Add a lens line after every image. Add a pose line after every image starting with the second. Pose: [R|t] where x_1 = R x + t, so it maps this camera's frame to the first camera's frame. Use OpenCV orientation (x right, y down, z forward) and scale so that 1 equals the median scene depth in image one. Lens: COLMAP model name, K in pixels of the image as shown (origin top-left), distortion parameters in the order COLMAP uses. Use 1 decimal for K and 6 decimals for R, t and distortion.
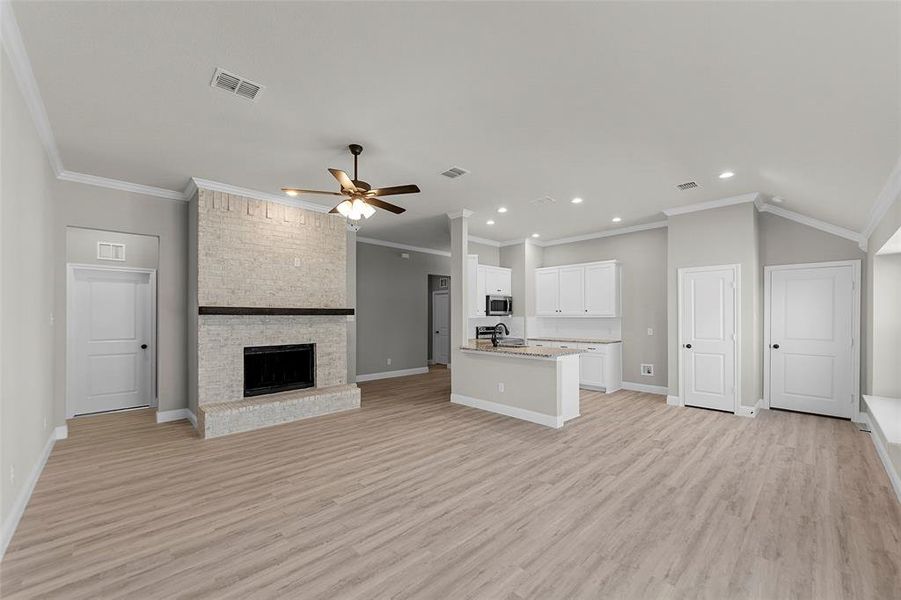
lens RADIAL K [[357.2, 0, 455.1], [0, 357.2, 315.2], [0, 0, 1]] dist [0.002304, -0.002131]
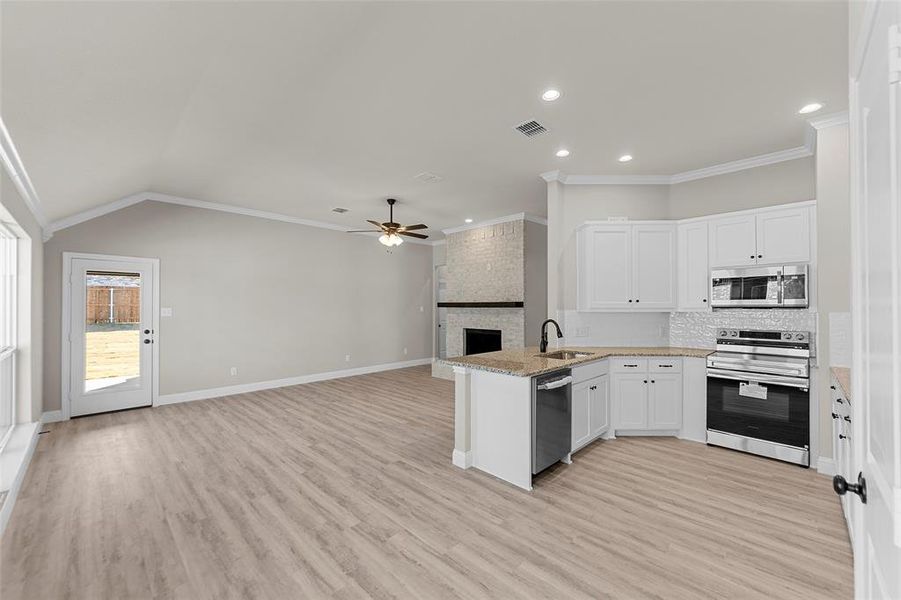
lens RADIAL K [[357.2, 0, 453.4], [0, 357.2, 301.9], [0, 0, 1]] dist [0.002304, -0.002131]
pose [[0.026020, -0.011089, -0.999600, 1.069953], [0.004023, 0.999932, -0.010988, -0.007505], [0.999653, -0.003736, 0.026063, 1.028422]]
